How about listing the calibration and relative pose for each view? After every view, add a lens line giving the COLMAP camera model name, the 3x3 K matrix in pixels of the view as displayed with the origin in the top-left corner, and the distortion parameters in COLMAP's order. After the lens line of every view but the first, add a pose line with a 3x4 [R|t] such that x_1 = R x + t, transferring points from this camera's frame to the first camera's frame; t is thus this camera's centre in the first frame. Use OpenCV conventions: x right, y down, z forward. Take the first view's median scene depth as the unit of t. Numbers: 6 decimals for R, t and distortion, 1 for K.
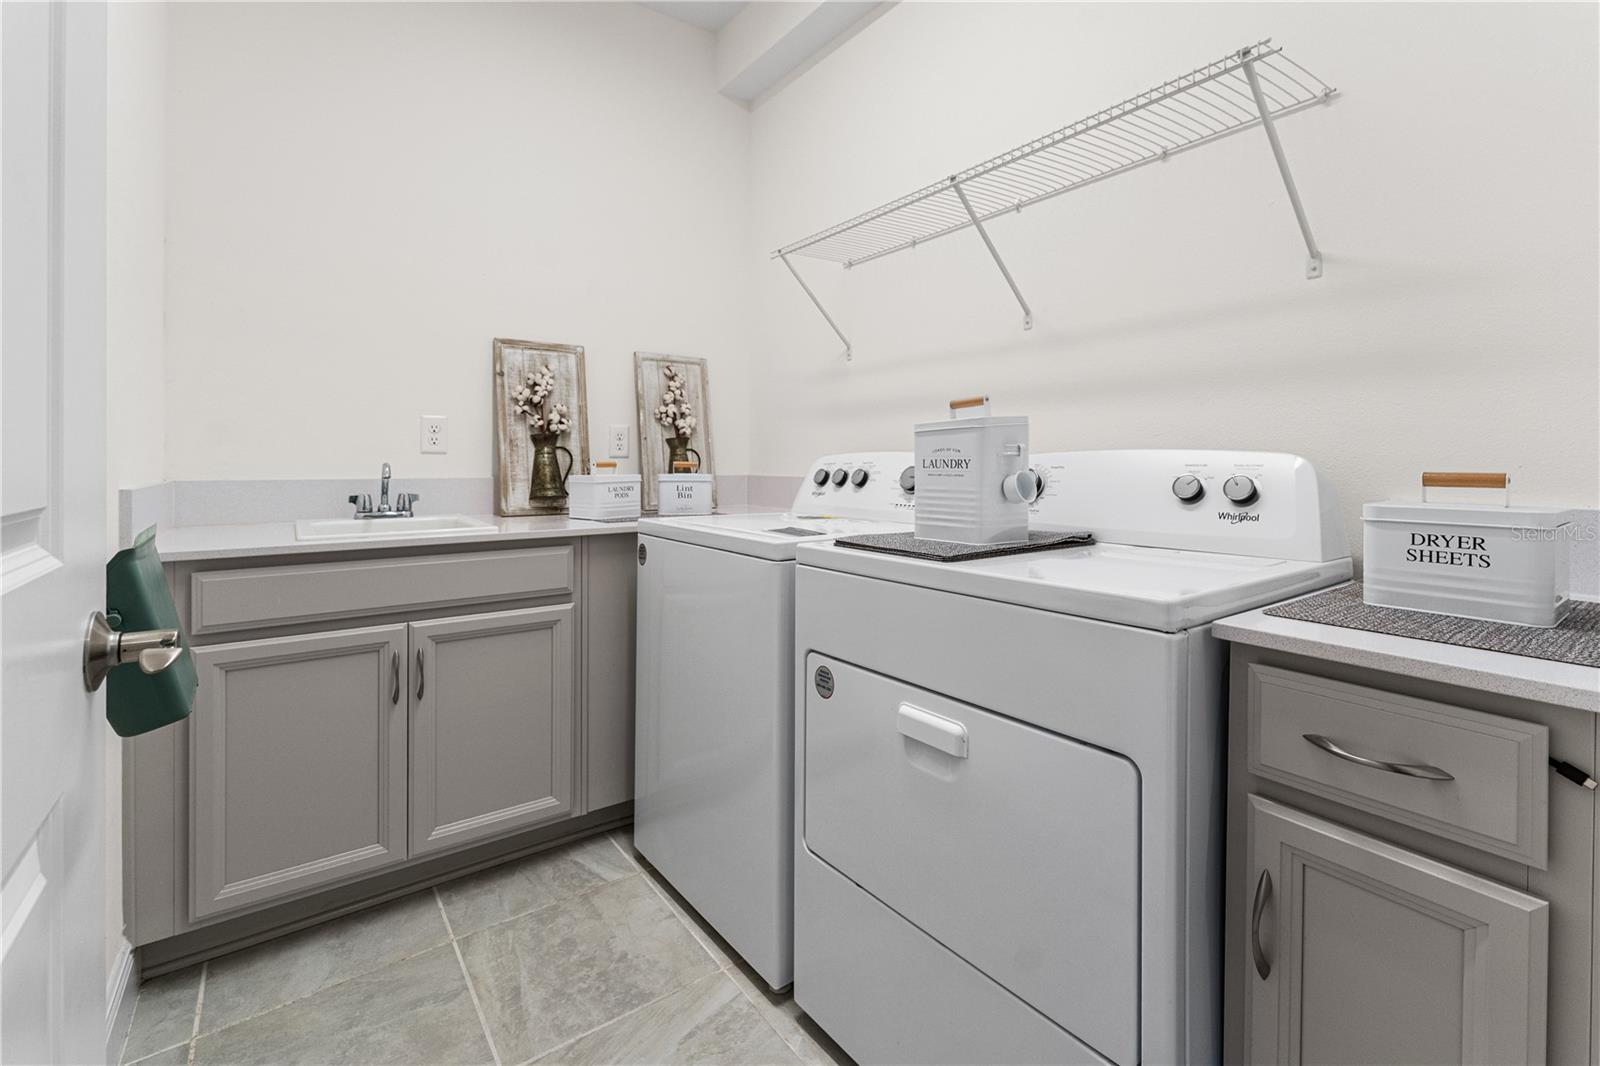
lens RADIAL K [[700.7, 0, 808.0], [0, 700.7, 465.2], [0, 0, 1]] dist [-0.000774, -0.001173]
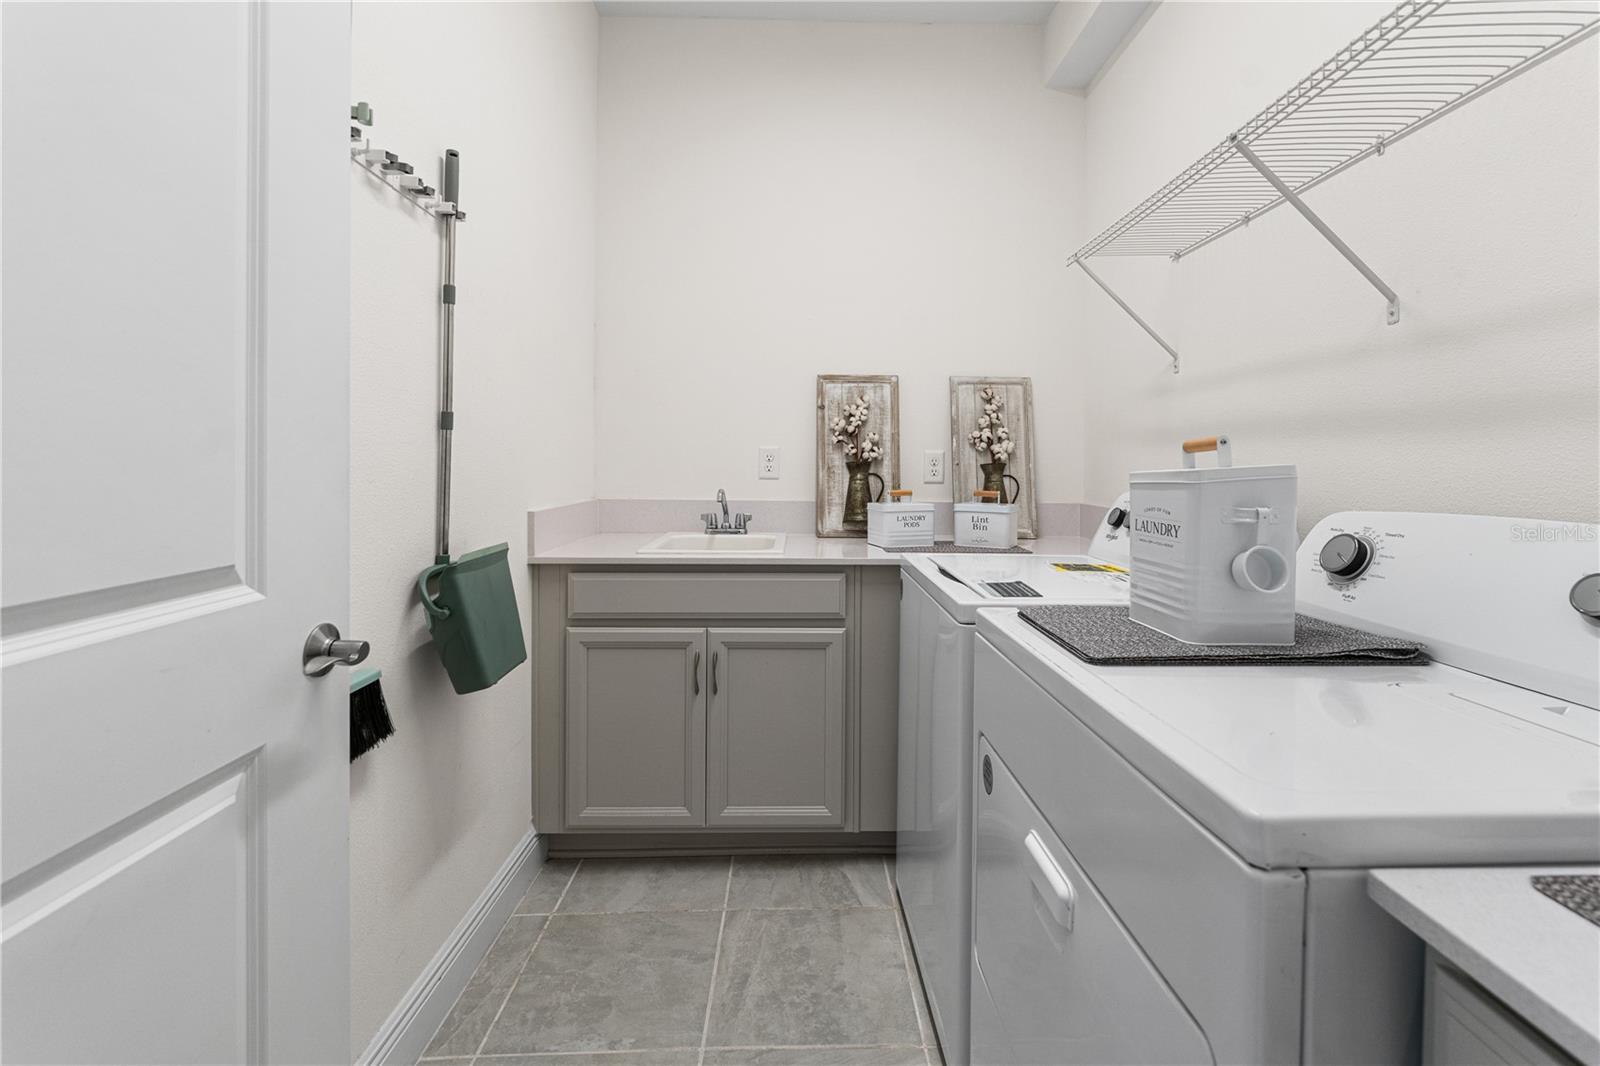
lens RADIAL K [[700.7, 0, 823.2], [0, 700.7, 467.7], [0, 0, 1]] dist [-0.000774, -0.001173]
pose [[0.822389, 0.010541, -0.568828, 0.262575], [-0.011330, 0.999934, 0.002148, -0.051684], [0.568812, 0.004678, 0.822454, 0.132002]]
